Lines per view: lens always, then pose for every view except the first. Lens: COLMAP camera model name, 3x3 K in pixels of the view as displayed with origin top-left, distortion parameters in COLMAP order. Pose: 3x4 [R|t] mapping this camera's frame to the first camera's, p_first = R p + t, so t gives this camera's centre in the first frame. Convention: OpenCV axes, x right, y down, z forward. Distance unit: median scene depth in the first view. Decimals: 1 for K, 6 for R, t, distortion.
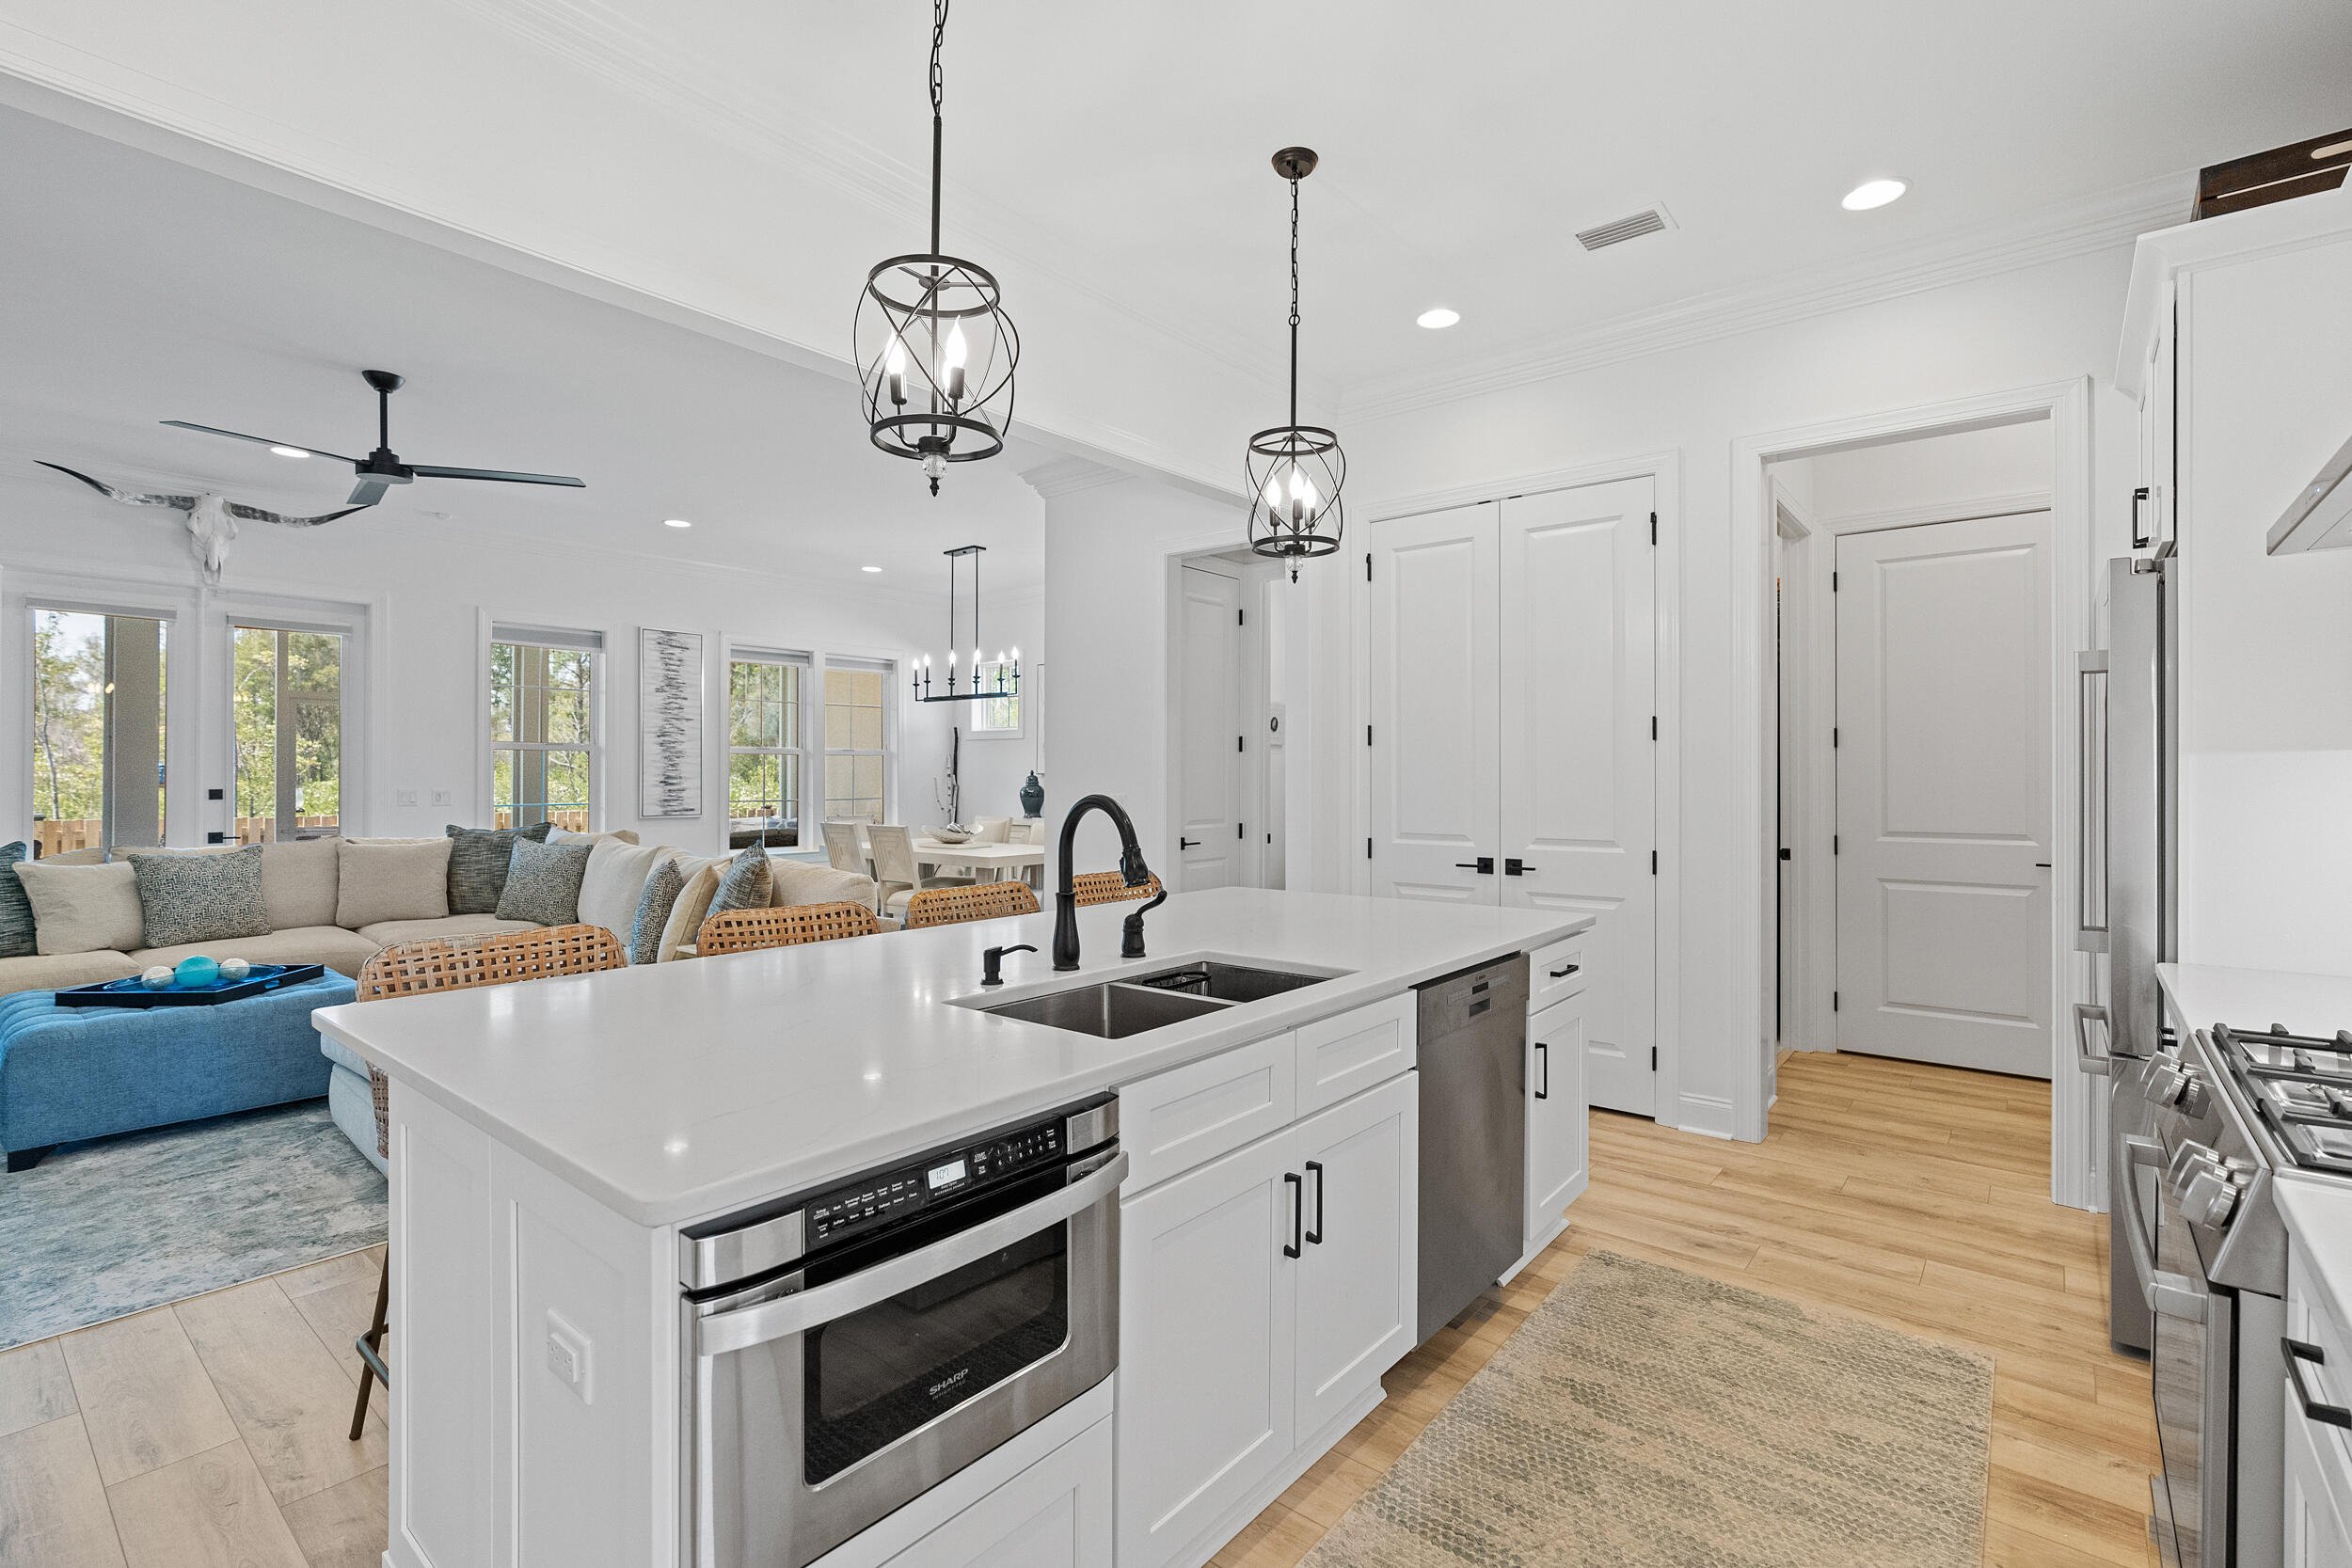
lens RADIAL K [[1064.8, 0, 1171.0], [0, 1064.8, 766.5], [0, 0, 1]] dist [-0.013350, 0.006663]
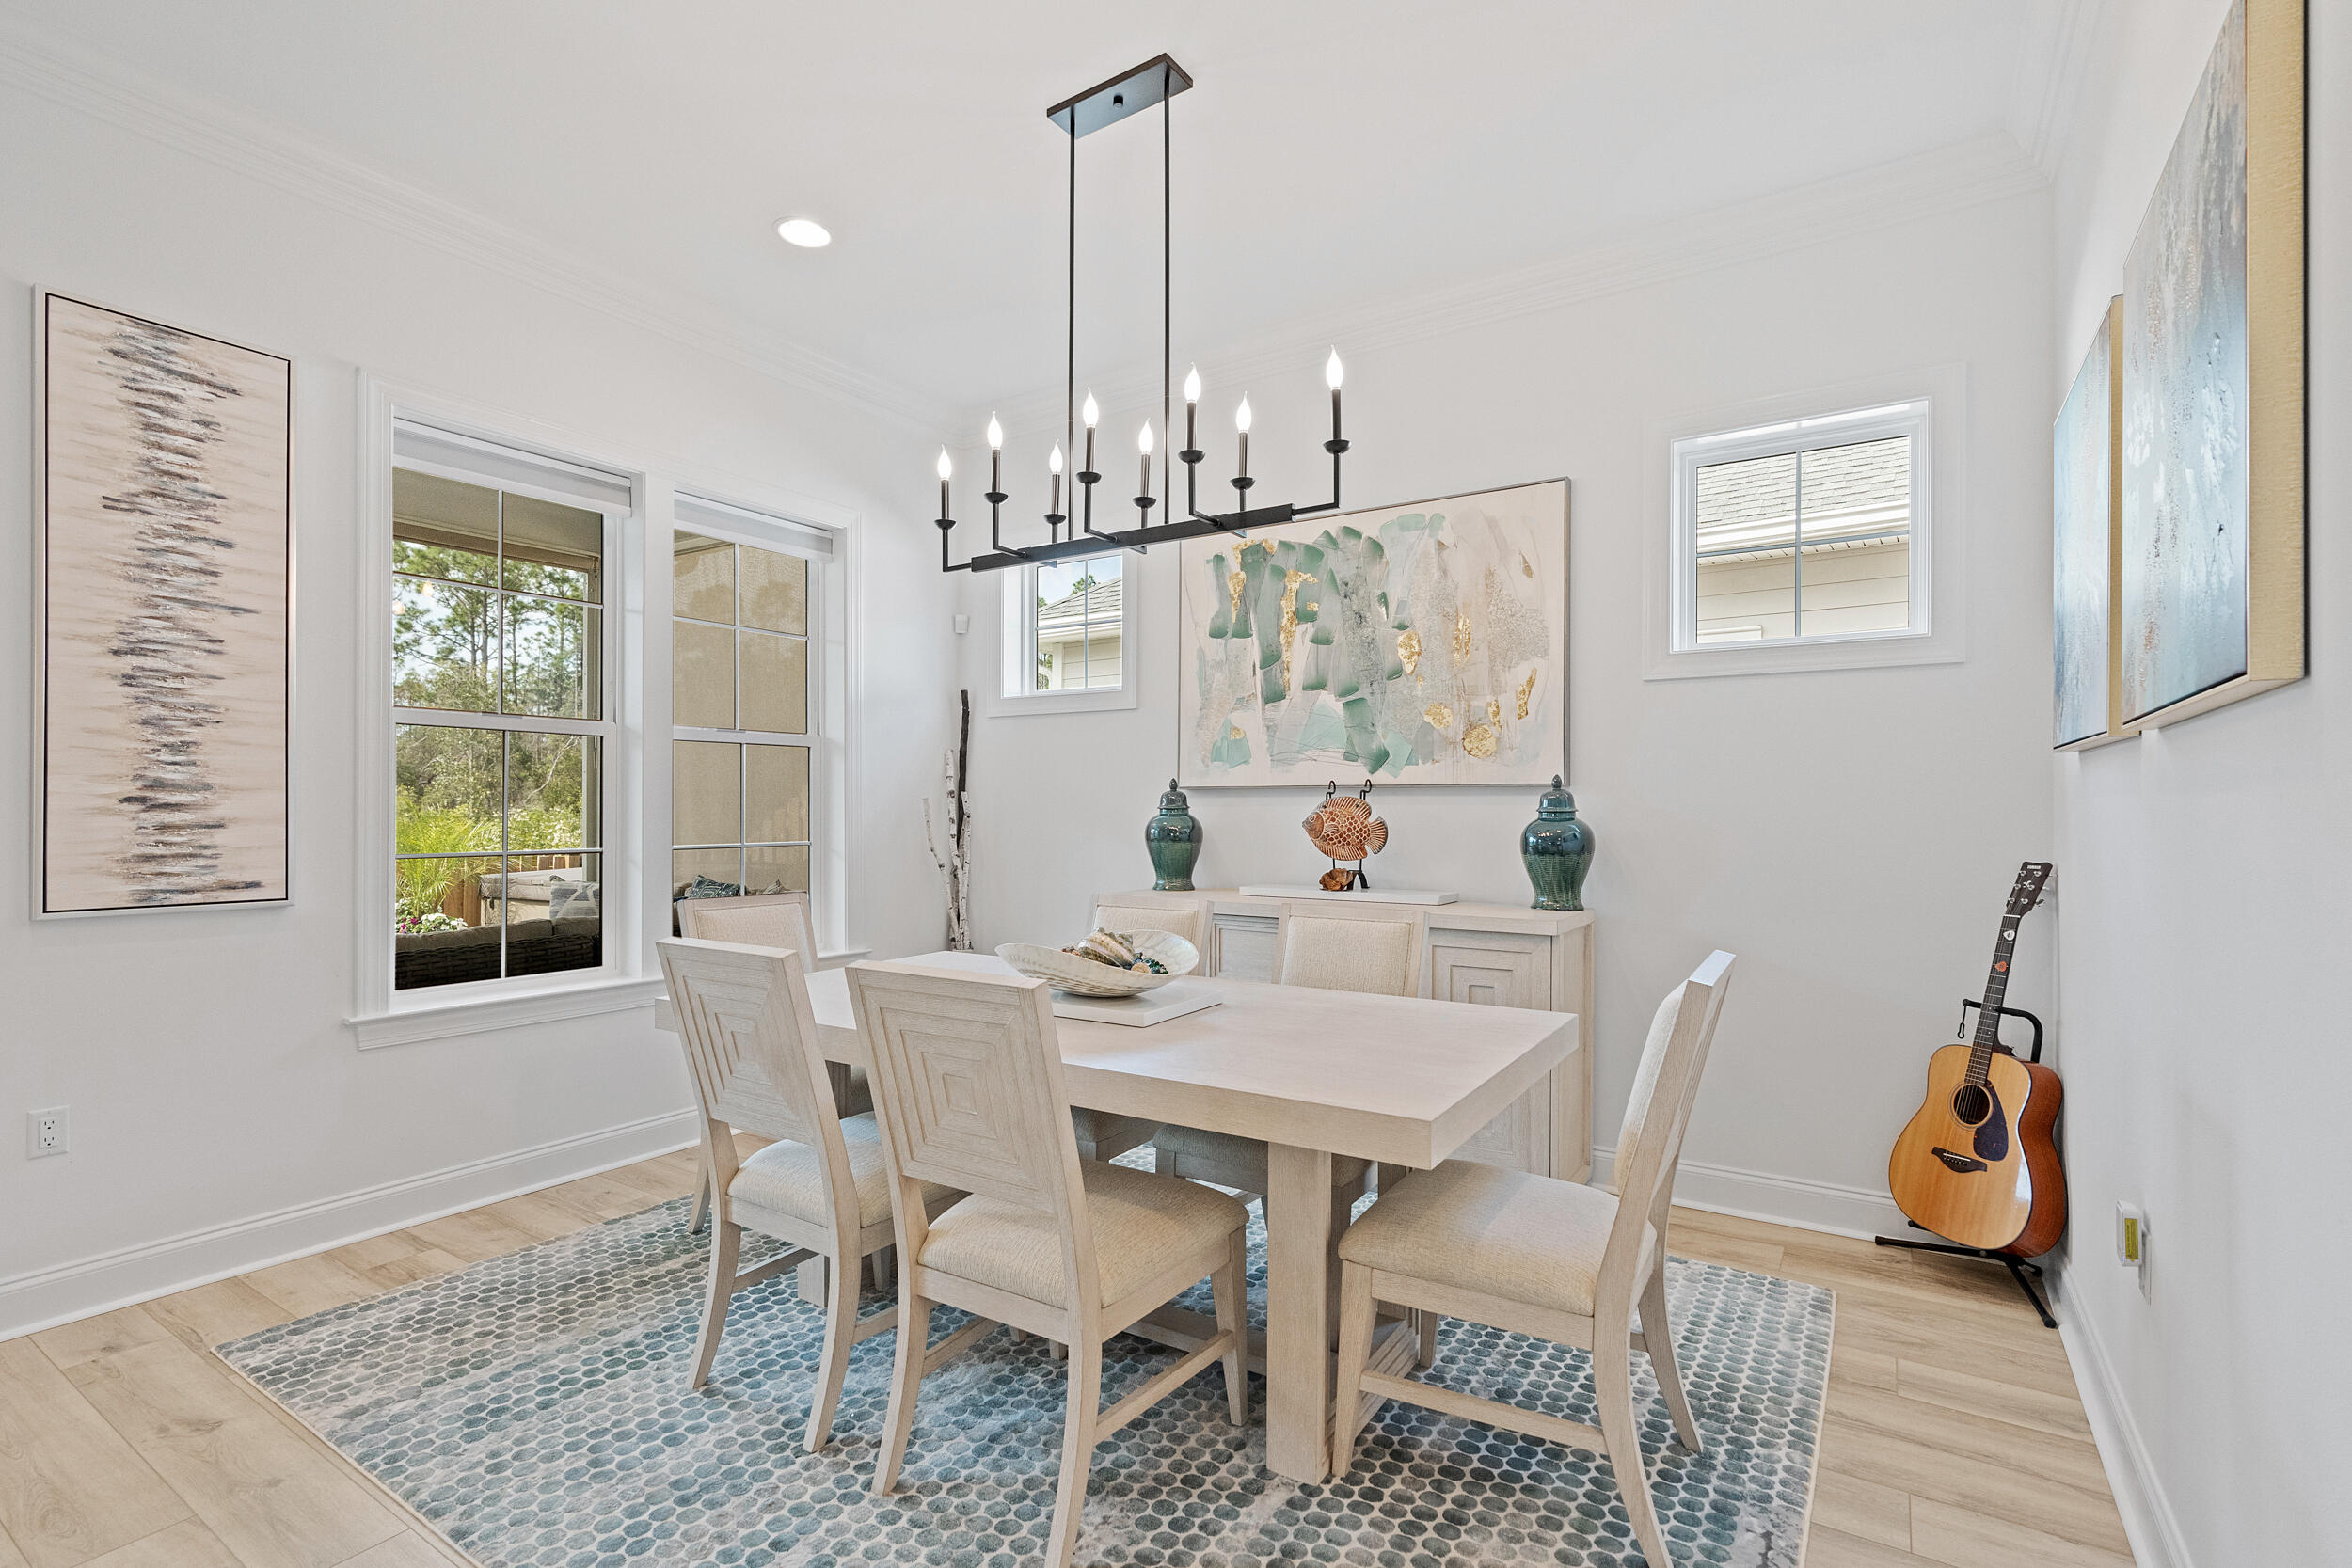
lens RADIAL K [[1064.8, 0, 1152.7], [0, 1064.8, 802.9], [0, 0, 1]] dist [-0.013350, 0.006663]
pose [[0.993676, 0.001485, 0.112271, -0.532044], [-0.001707, 0.999997, 0.001877, 0.035824], [-0.112268, -0.002057, 0.993676, 1.622136]]
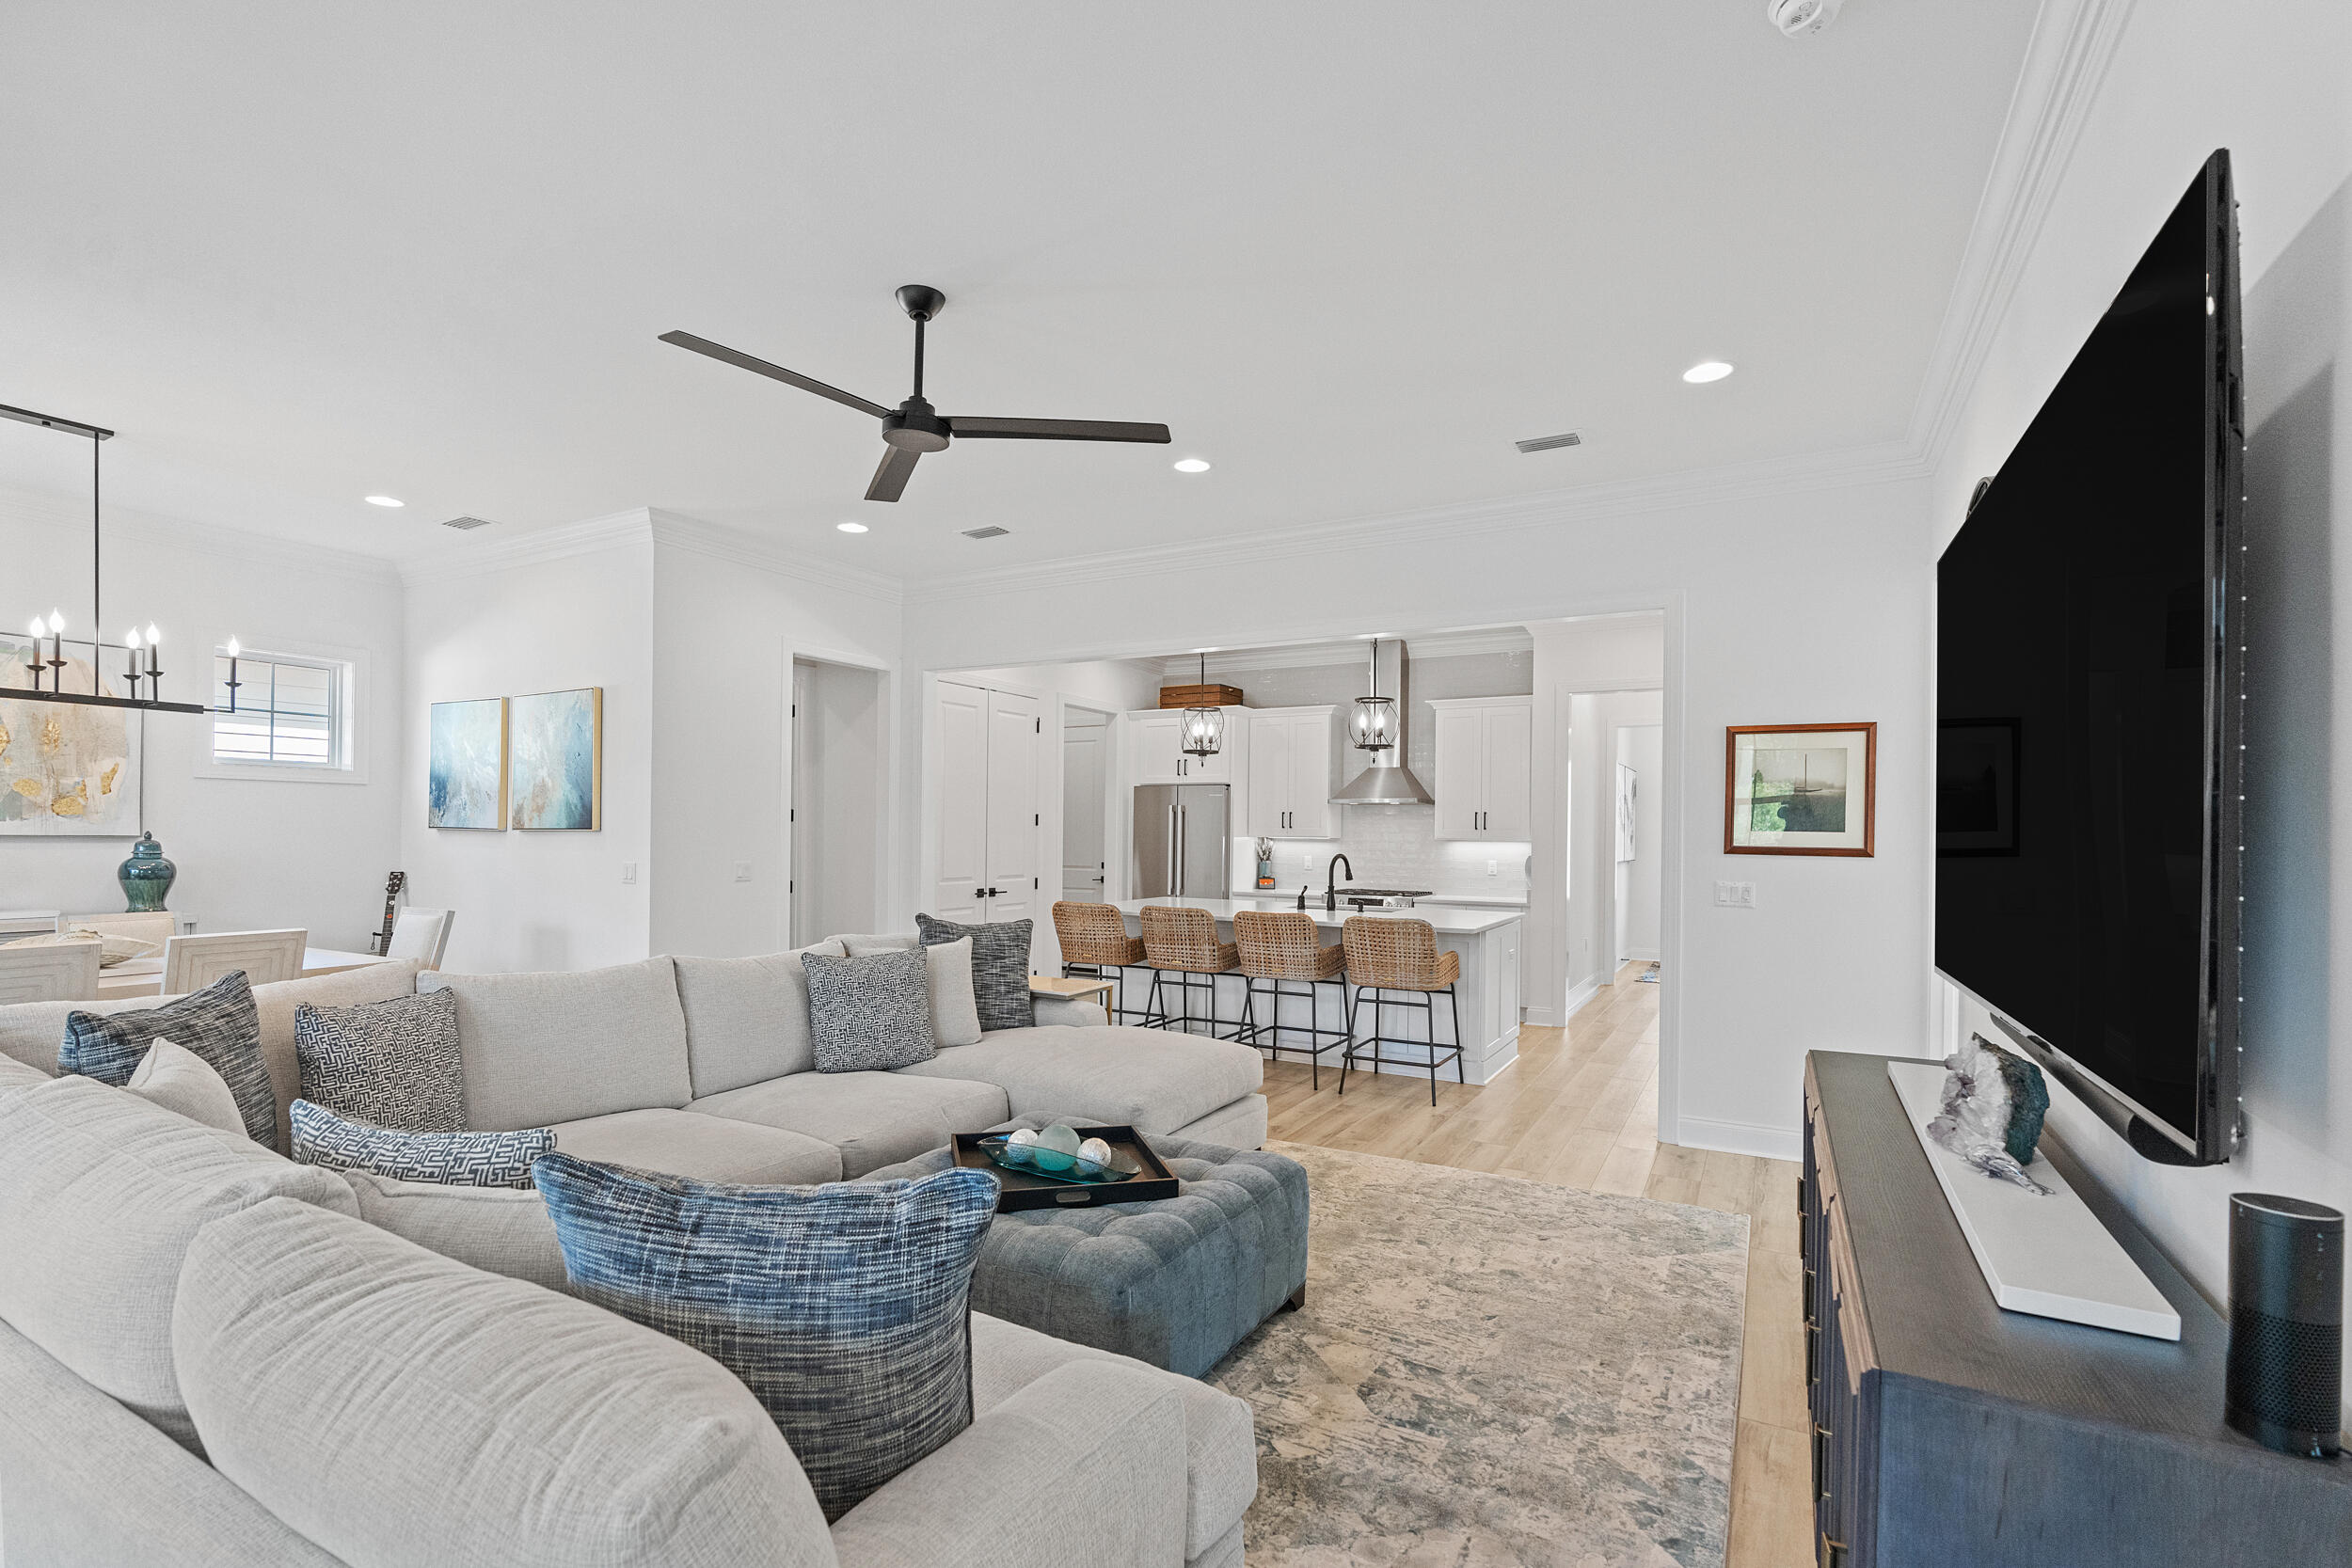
lens RADIAL K [[1064.8, 0, 1177.6], [0, 1064.8, 817.8], [0, 0, 1]] dist [-0.013350, 0.006663]
pose [[-0.192116, 0.010918, 0.981311, -1.972324], [-0.019010, 0.999709, -0.014844, -0.016712], [-0.981188, -0.021507, -0.191853, 1.315879]]
